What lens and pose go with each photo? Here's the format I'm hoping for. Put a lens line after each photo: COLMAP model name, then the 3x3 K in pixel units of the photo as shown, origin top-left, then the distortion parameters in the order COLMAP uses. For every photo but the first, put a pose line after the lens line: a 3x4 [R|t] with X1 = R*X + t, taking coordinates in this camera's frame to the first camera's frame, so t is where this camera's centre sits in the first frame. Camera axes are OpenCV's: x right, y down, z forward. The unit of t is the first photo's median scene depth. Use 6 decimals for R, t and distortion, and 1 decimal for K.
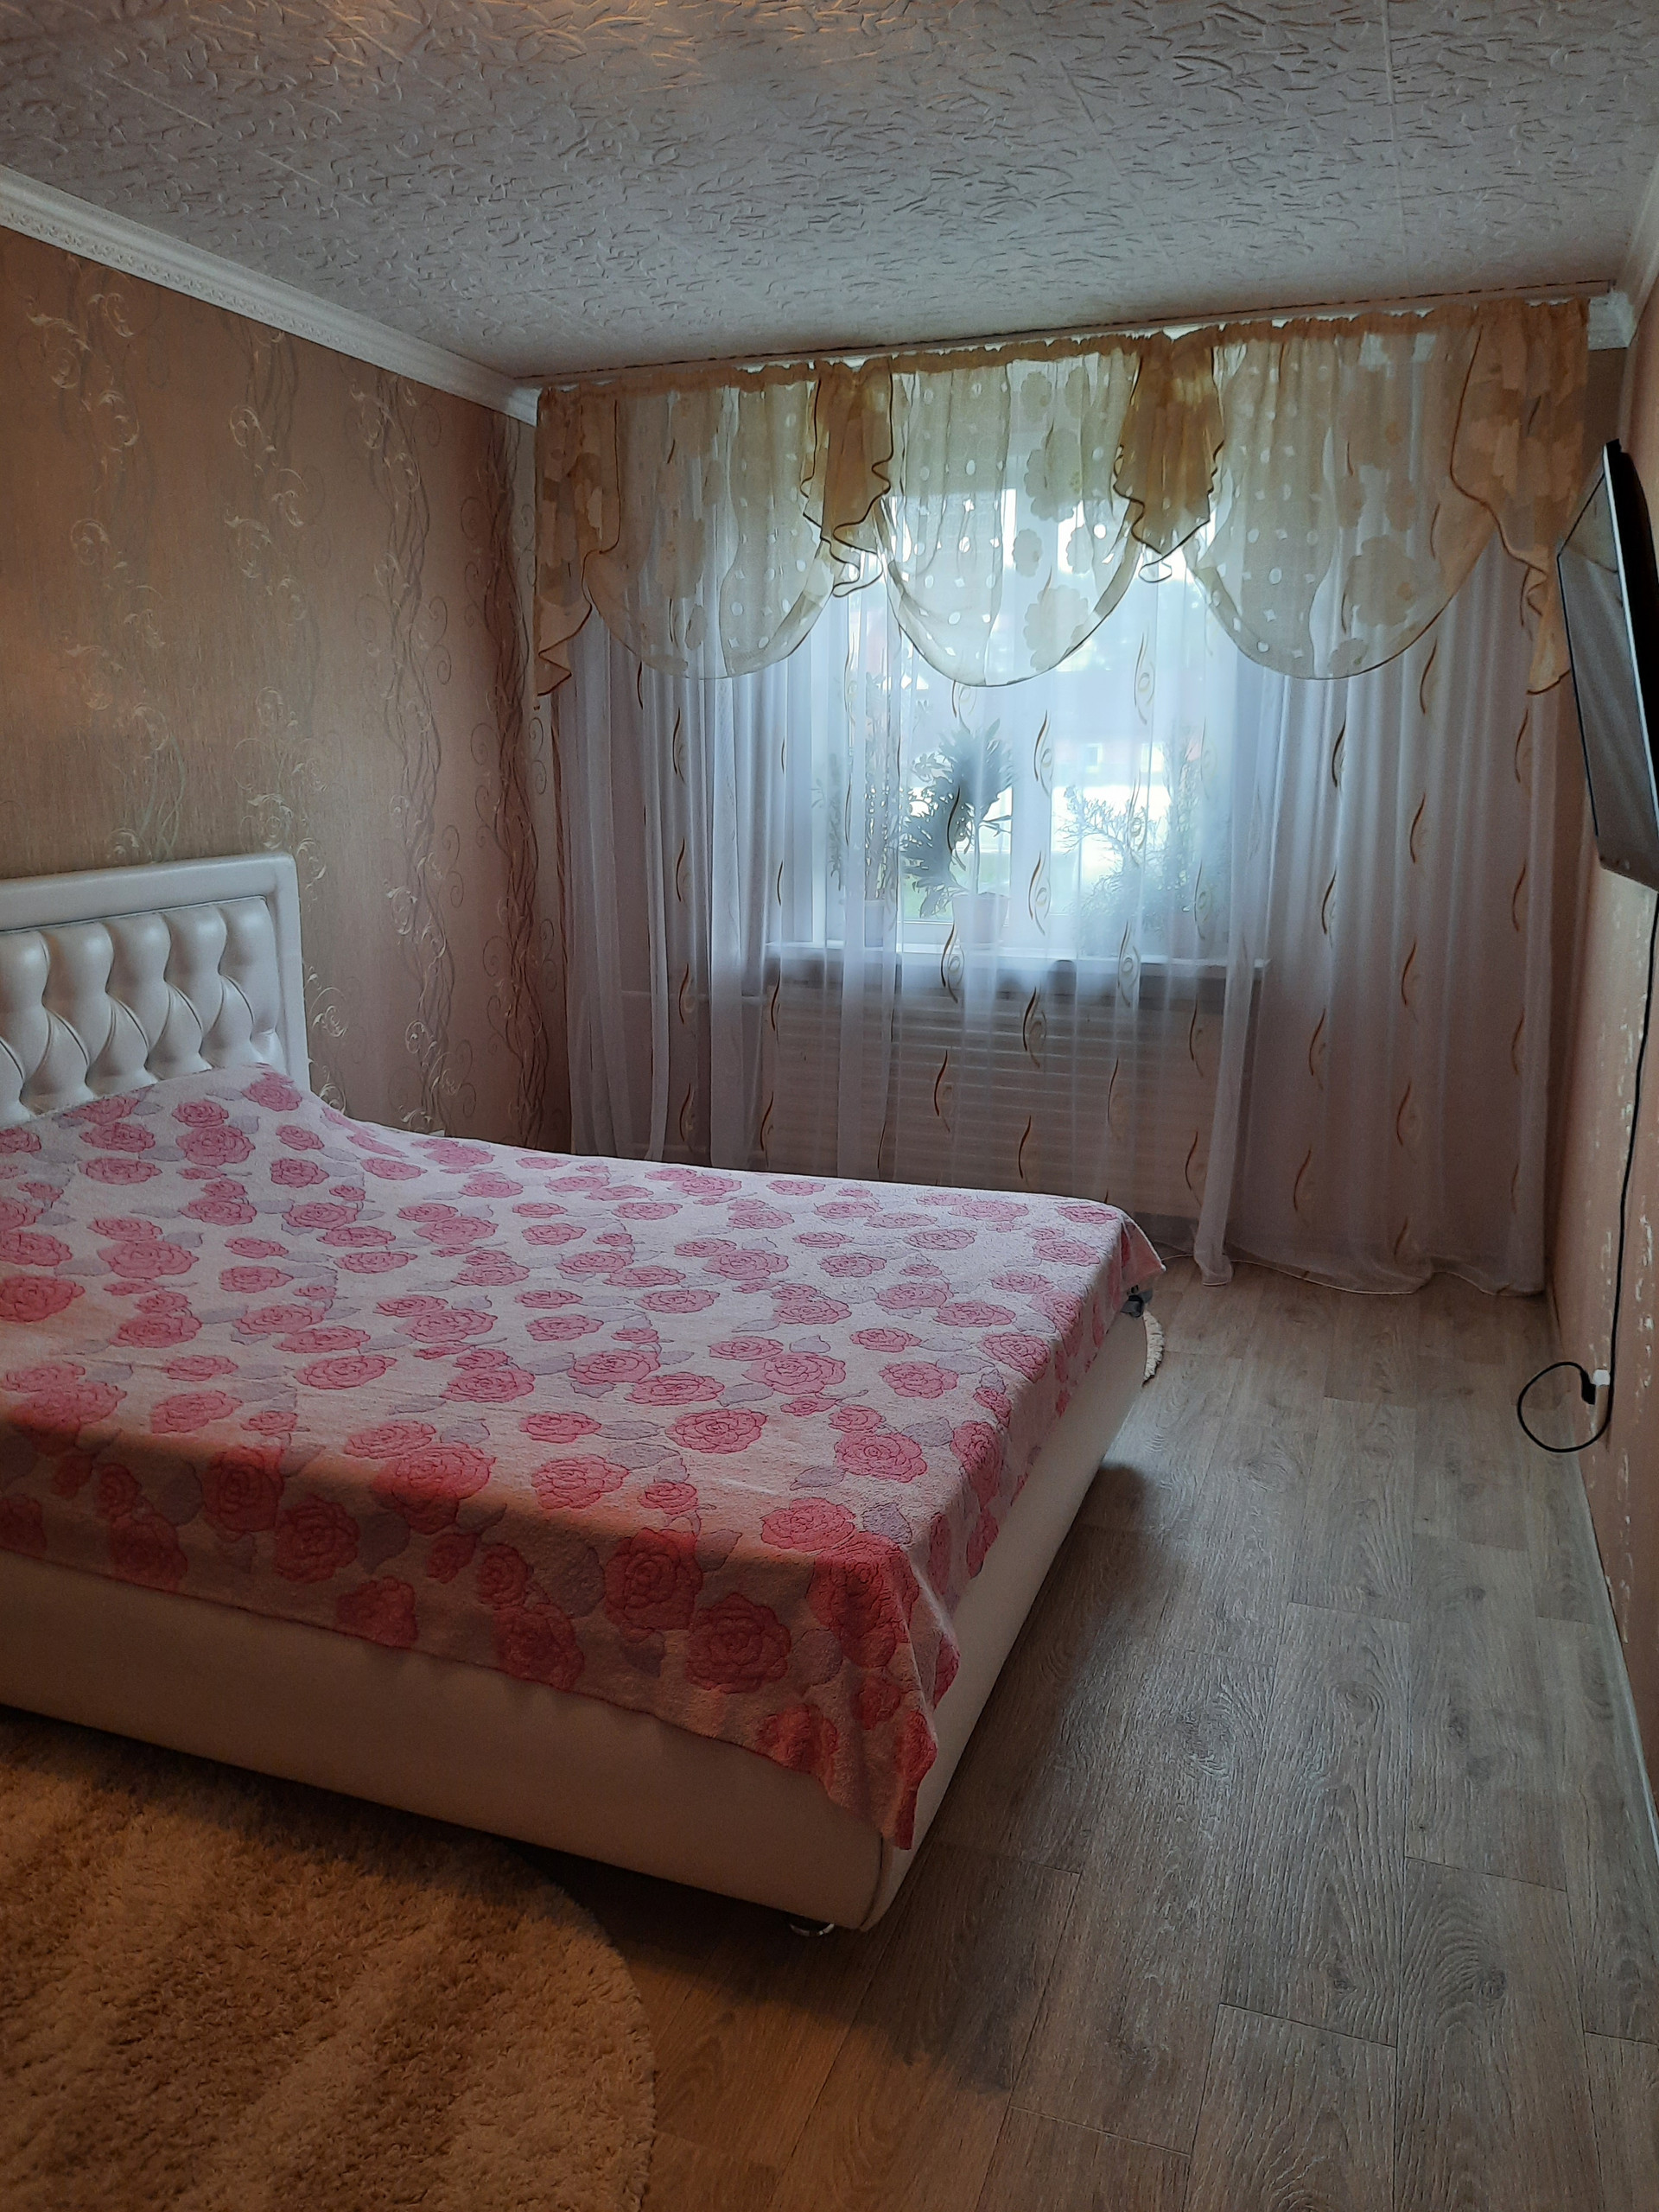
lens RADIAL K [[1619.6, 0, 805.0], [0, 1619.6, 1113.2], [0, 0, 1]] dist [0.035398, -0.040207]
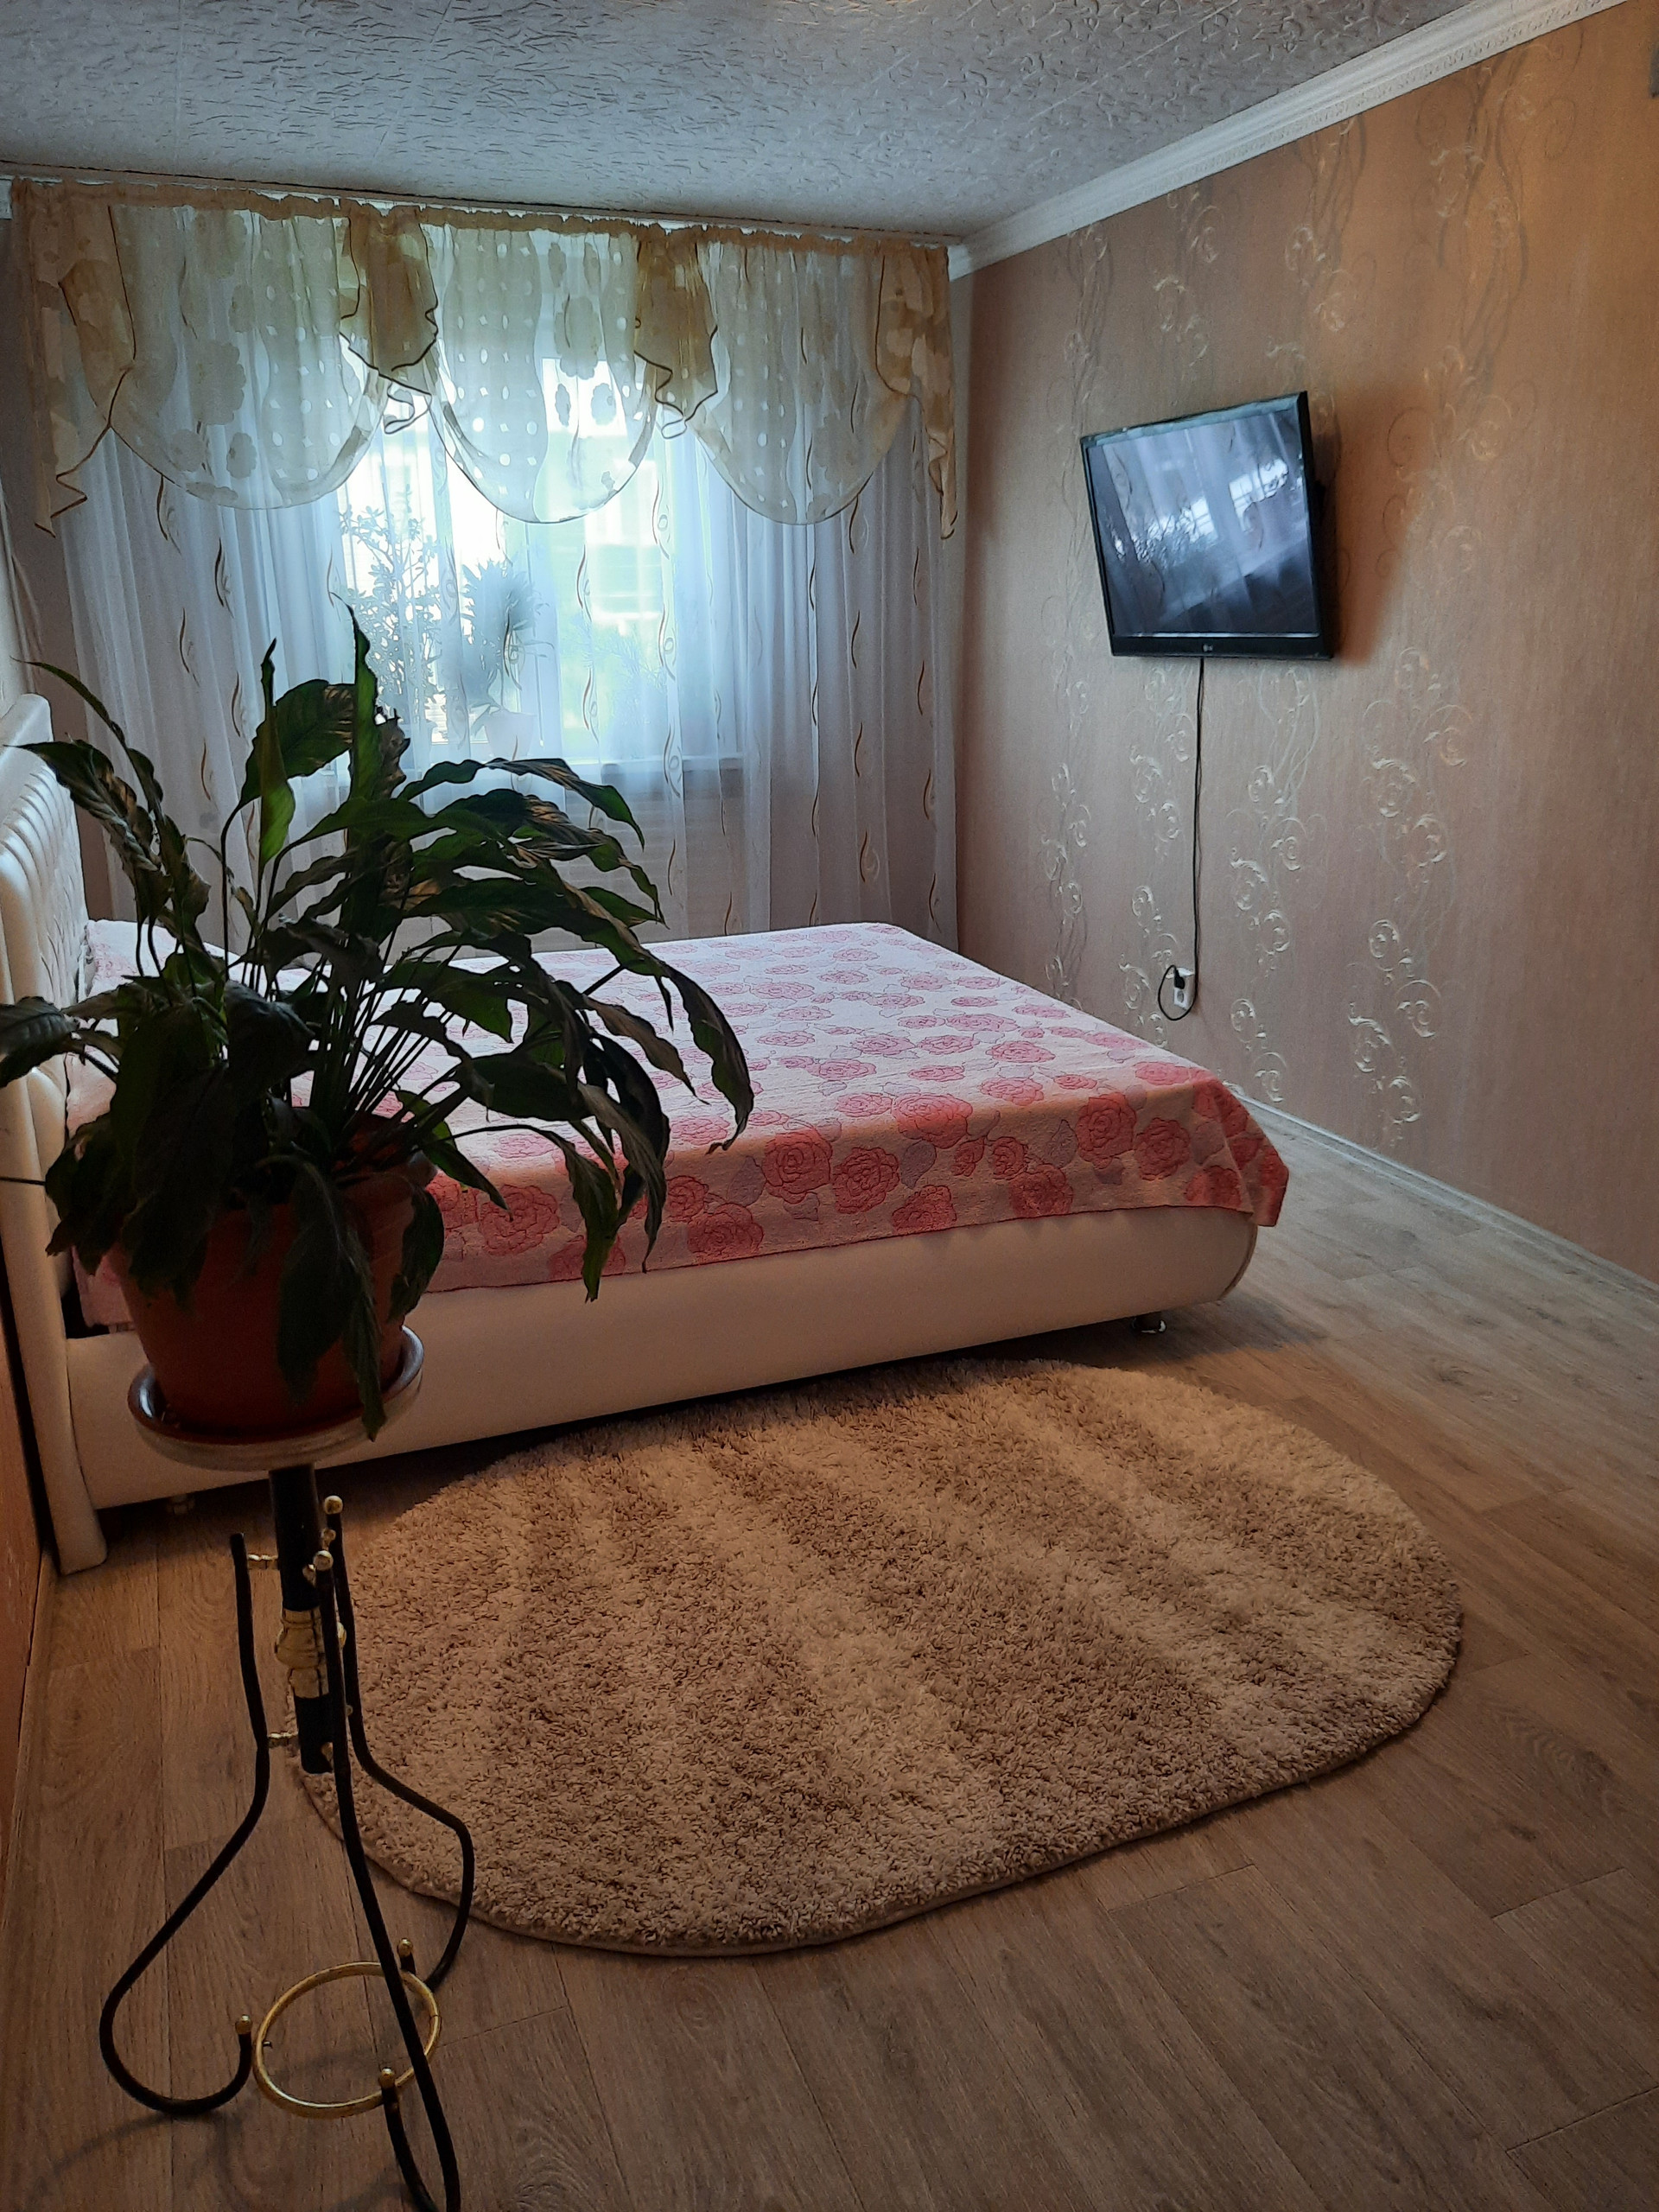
lens RADIAL K [[1619.6, 0, 805.0], [0, 1619.6, 1113.2], [0, 0, 1]] dist [0.035398, -0.040207]
pose [[0.745445, -0.211369, 0.632167, -0.601031], [0.152018, 0.977308, 0.147512, 0.001461], [-0.649001, -0.013861, 0.760661, 0.004959]]
